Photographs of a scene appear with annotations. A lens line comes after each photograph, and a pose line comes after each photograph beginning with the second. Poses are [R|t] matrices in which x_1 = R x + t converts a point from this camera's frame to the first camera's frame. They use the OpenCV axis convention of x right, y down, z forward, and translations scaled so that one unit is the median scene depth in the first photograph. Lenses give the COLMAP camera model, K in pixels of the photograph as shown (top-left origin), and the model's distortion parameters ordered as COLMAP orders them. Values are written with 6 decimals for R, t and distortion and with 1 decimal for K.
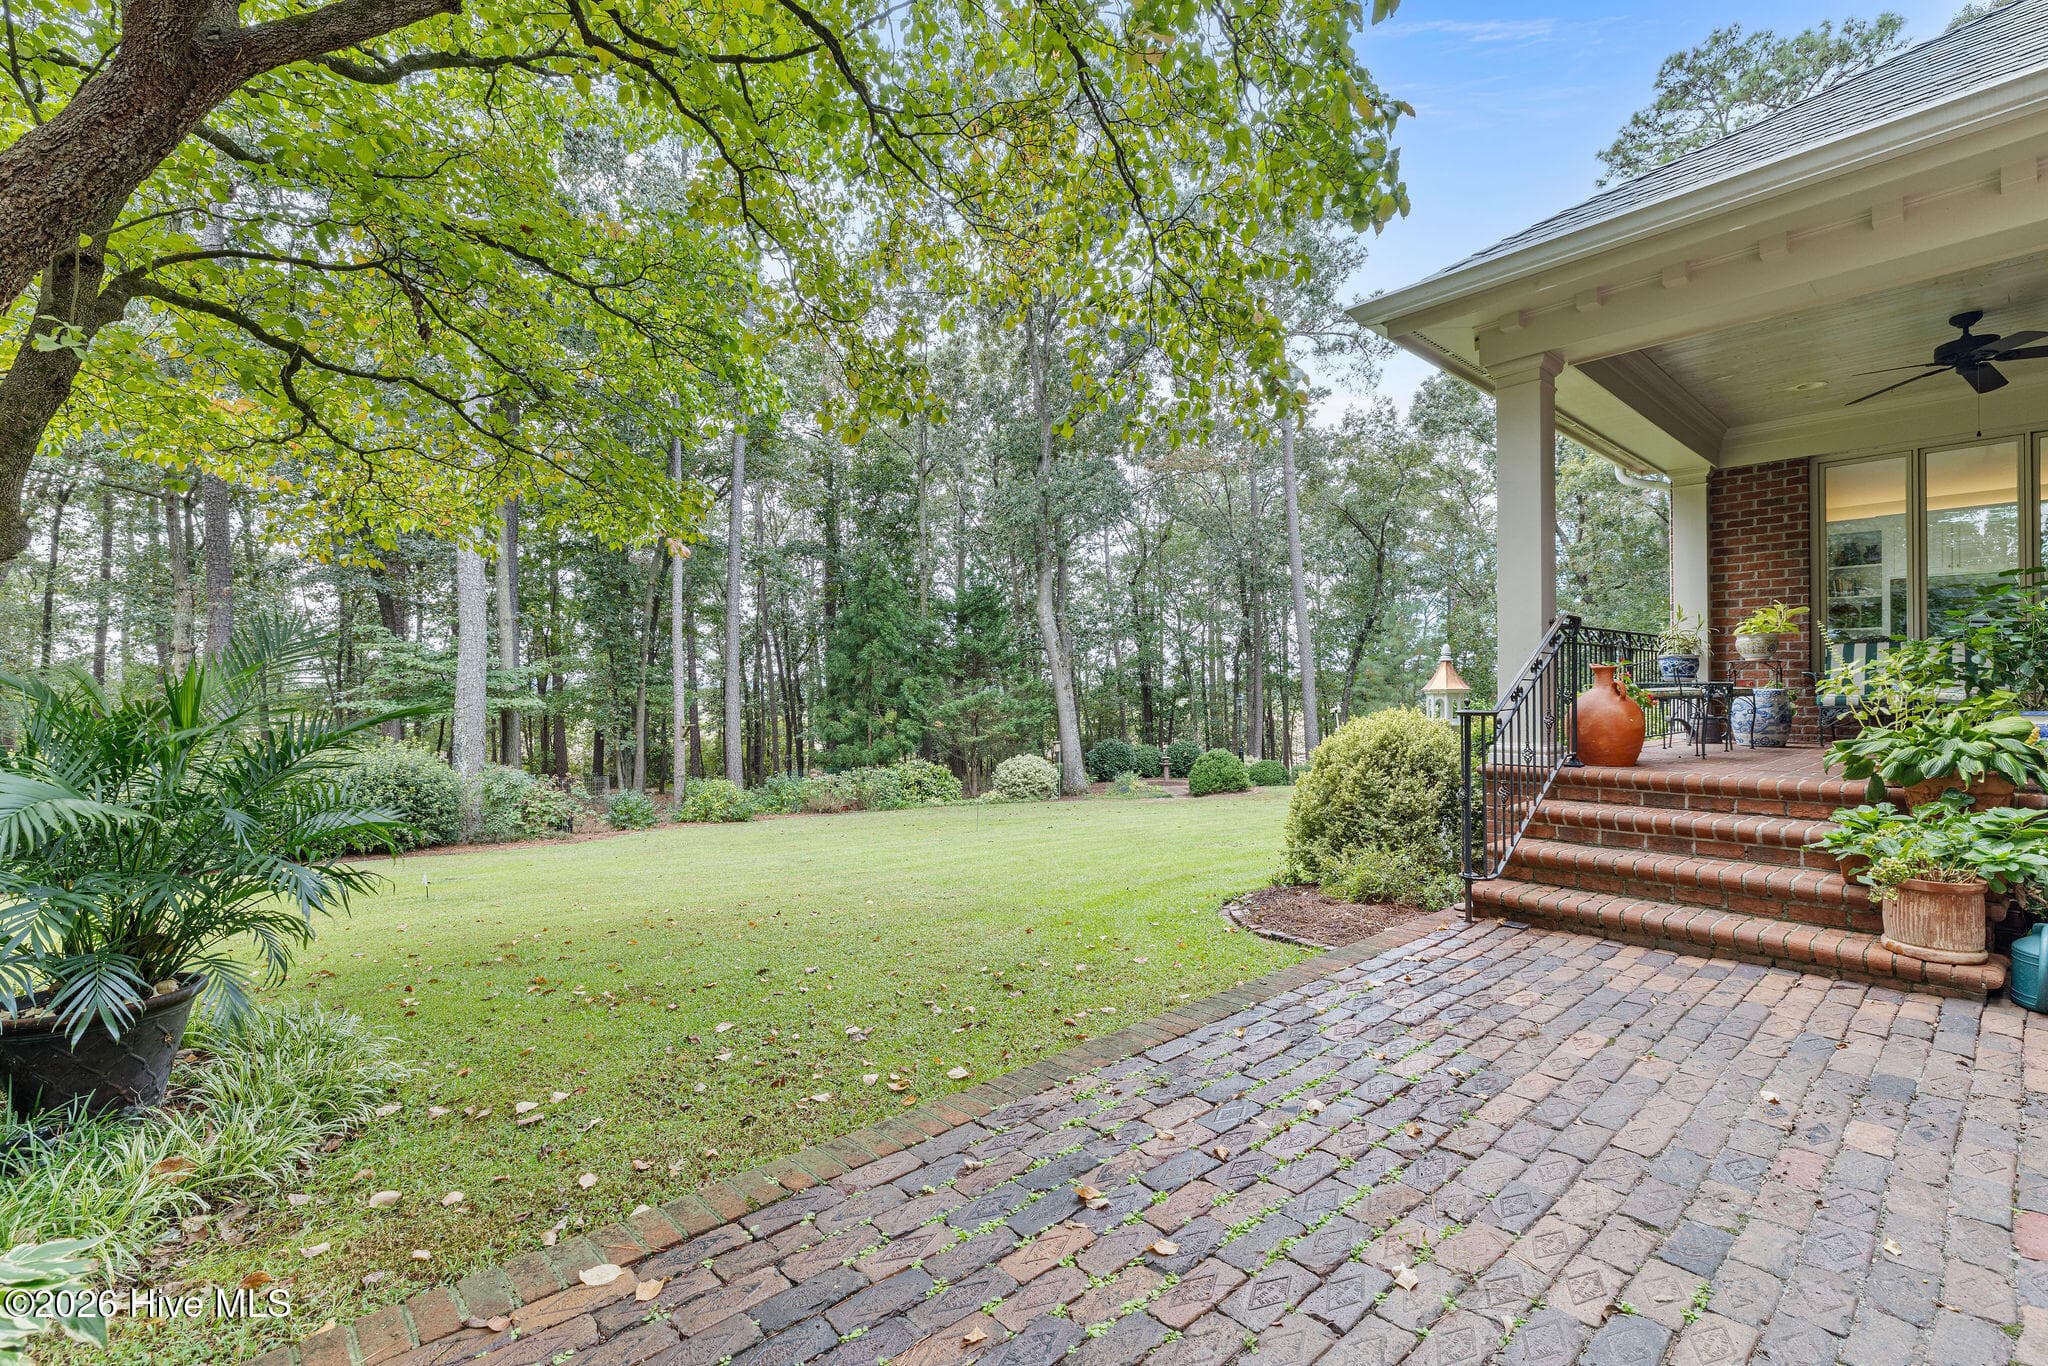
lens RADIAL K [[892.4, 0, 1024.0], [0, 892.4, 683.0], [0, 0, 1]] dist [-0.000652, -0.000019]
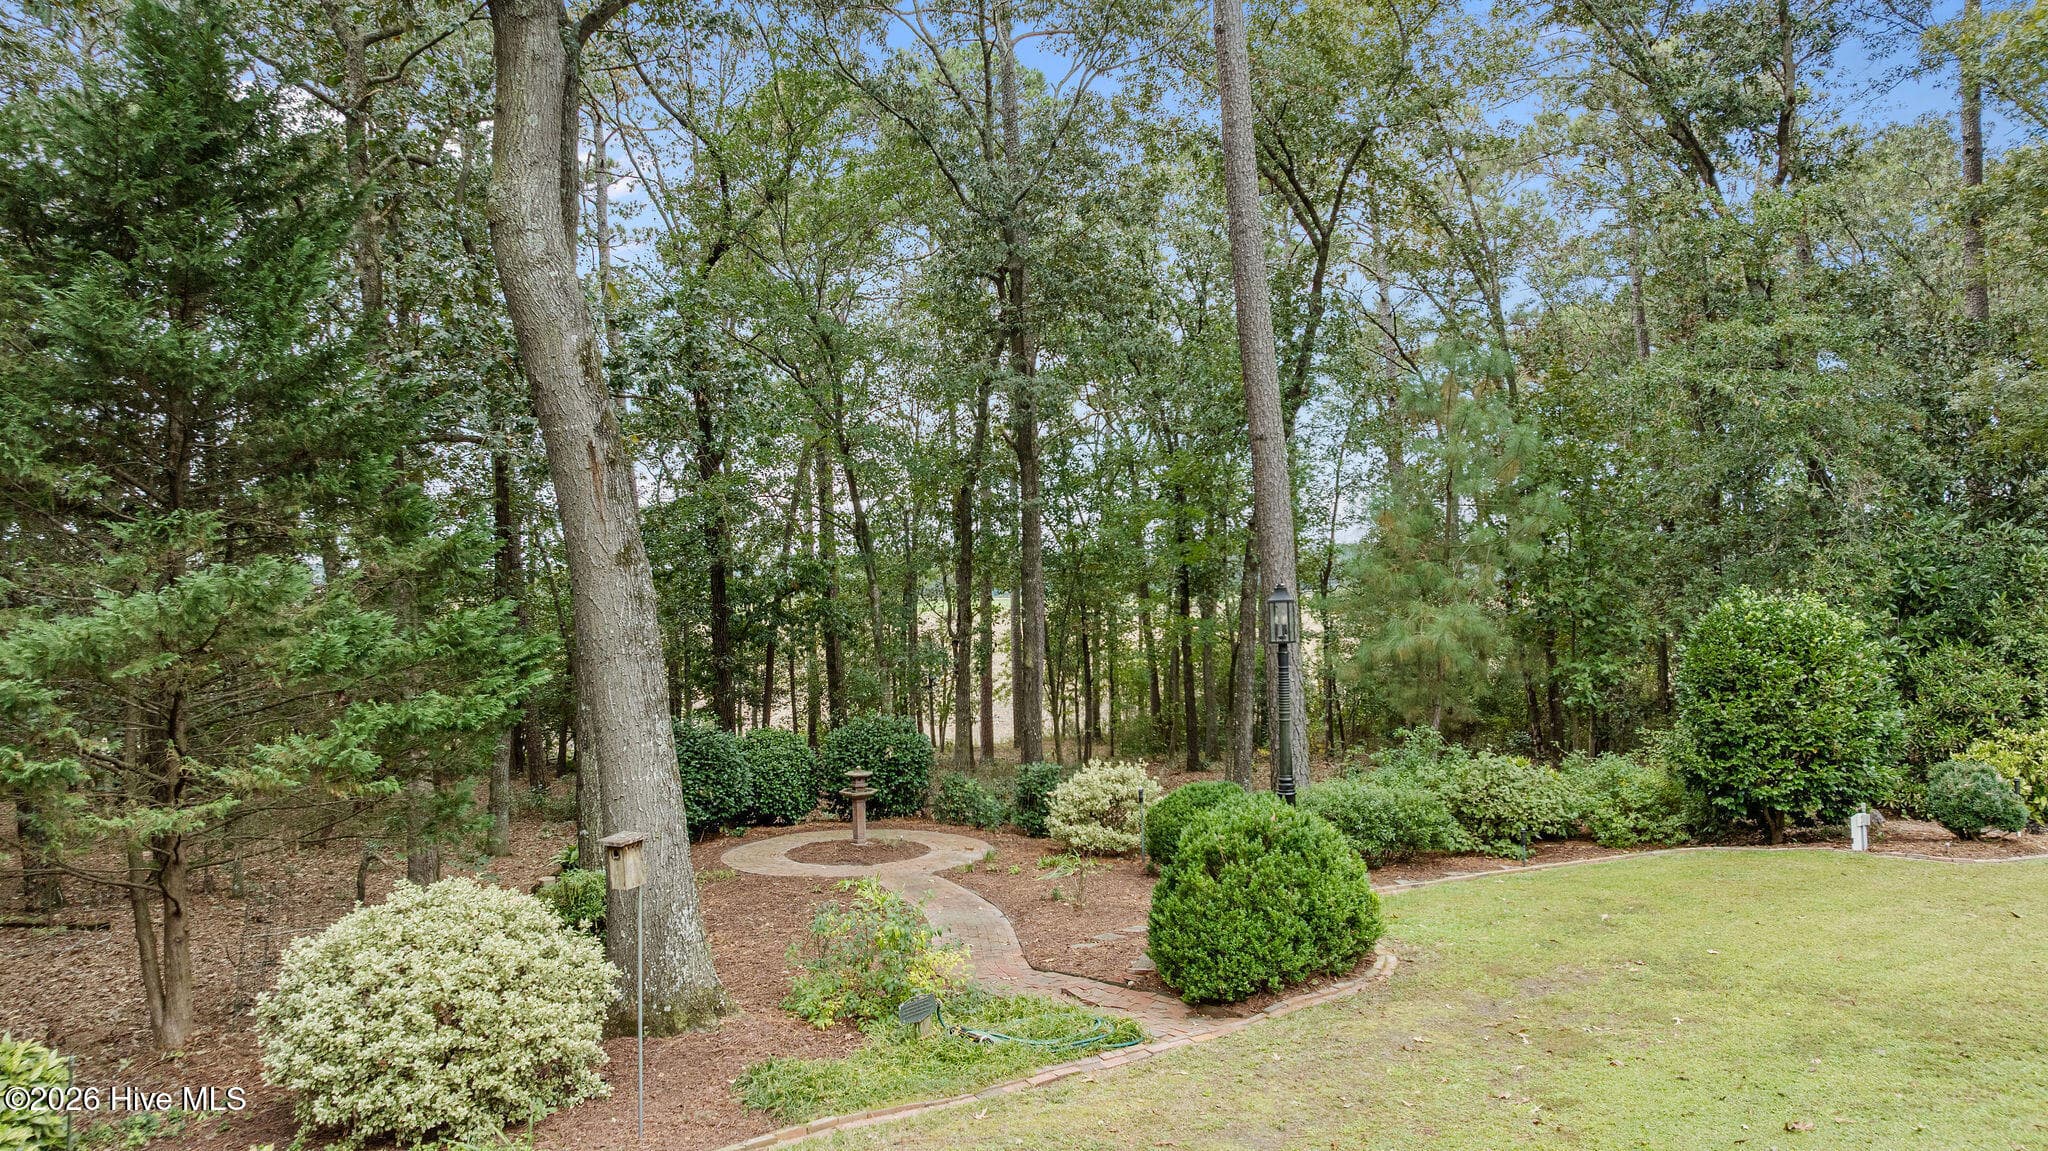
lens RADIAL K [[1446.7, 0, 1024.0], [0, 1446.7, 575.5], [0, 0, 1]] dist [-0.018830, -0.001867]
pose [[0.928480, -0.010954, 0.371220, 0.005813], [0.008422, 0.999929, 0.008442, 0.007872], [-0.371286, -0.004711, 0.928507, 0.634578]]
